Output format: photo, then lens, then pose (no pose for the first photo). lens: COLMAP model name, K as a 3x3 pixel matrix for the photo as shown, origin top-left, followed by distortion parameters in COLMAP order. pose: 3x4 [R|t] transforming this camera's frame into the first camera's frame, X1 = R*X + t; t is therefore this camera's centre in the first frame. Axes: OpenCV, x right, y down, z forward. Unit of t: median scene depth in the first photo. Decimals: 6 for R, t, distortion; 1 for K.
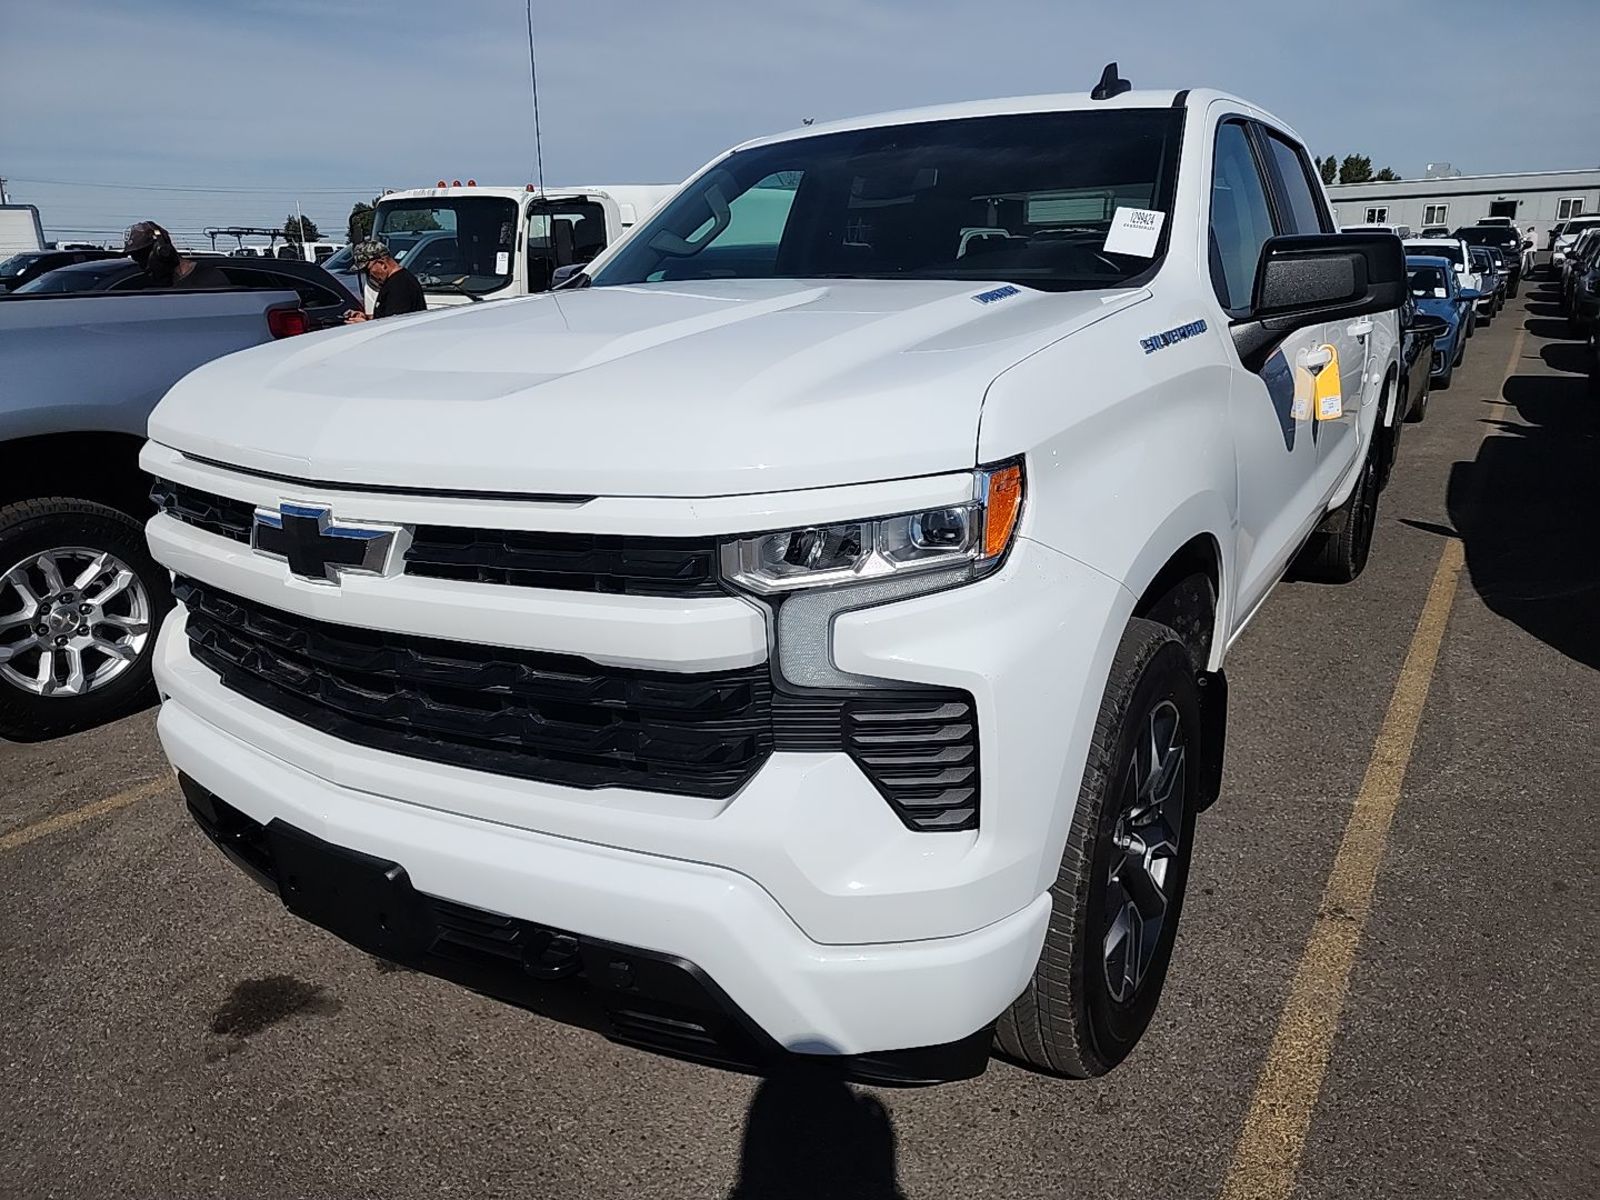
lens RADIAL K [[1427.4, 0, 800.0], [0, 1427.4, 600.0], [0, 0, 1]] dist [0.050466, -0.077784]
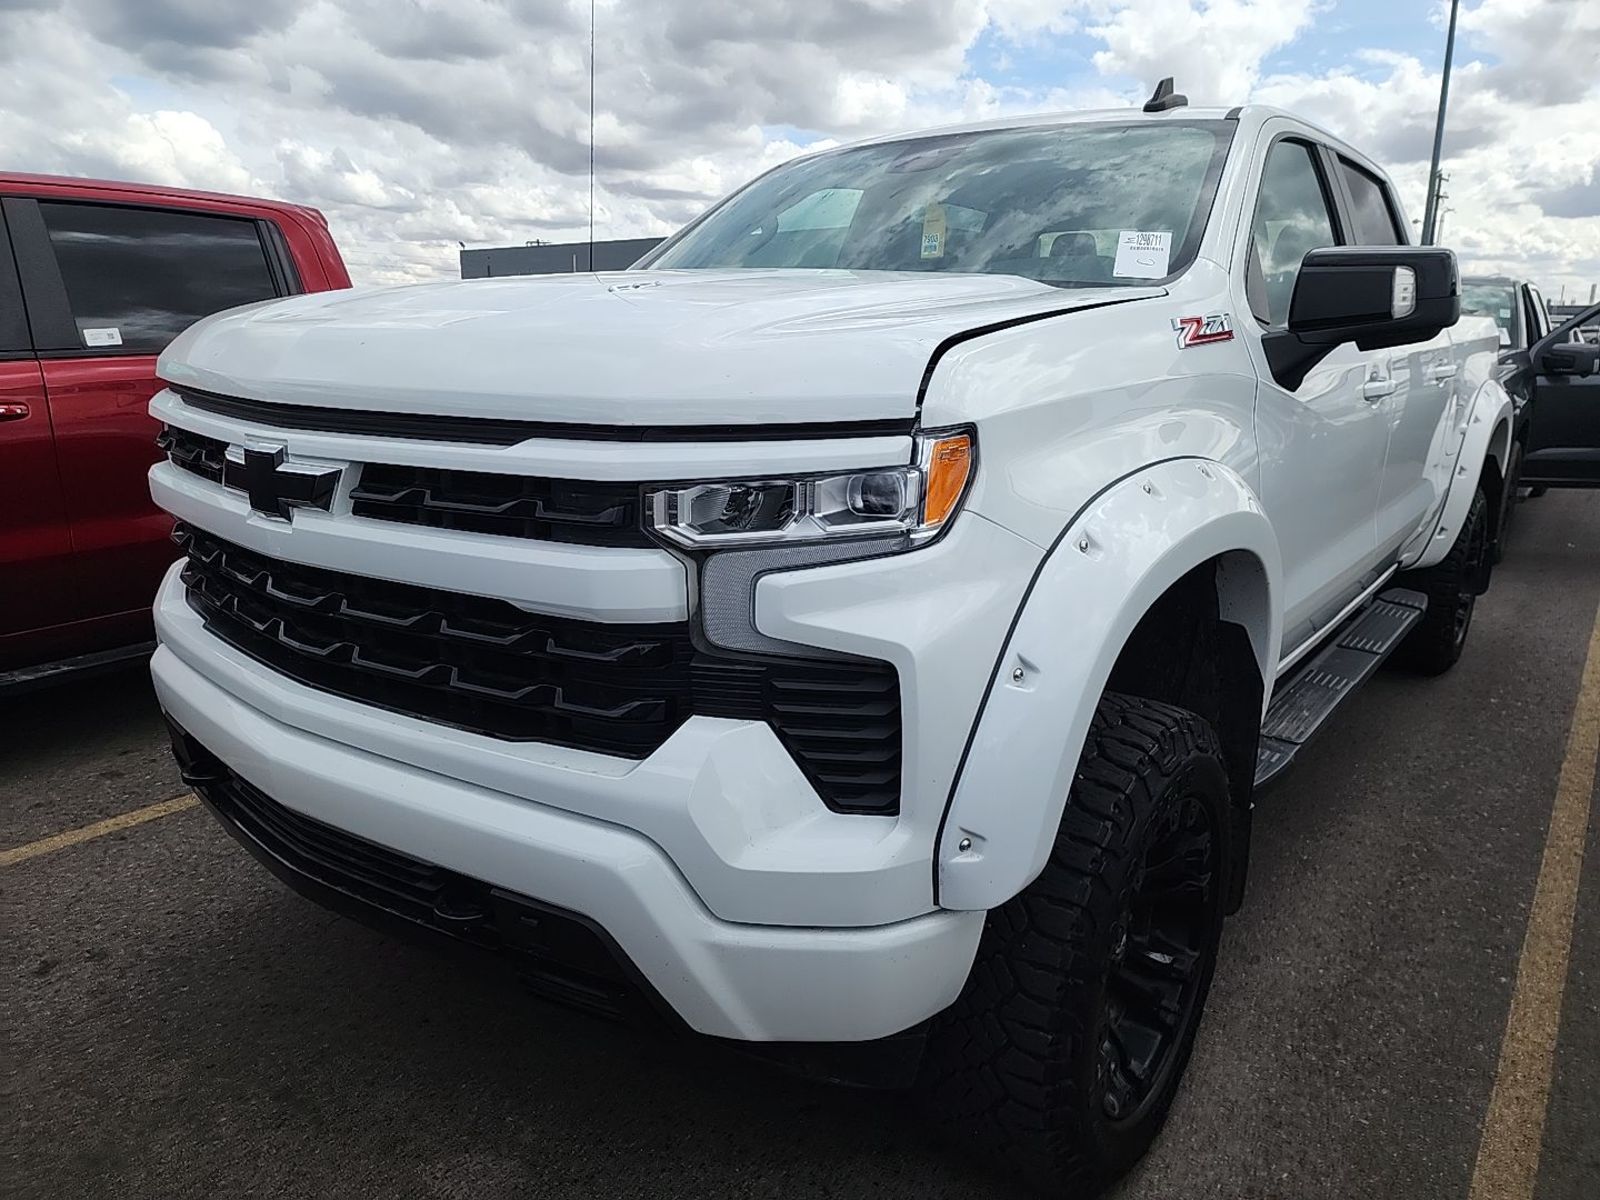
lens RADIAL K [[1427.4, 0, 800.0], [0, 1427.4, 600.0], [0, 0, 1]] dist [0.050466, -0.077784]
pose [[0.991193, 0.066680, -0.114416, 0.158206], [-0.073066, 0.995942, -0.052552, 0.073368], [0.110447, 0.060449, 0.992042, 0.037798]]
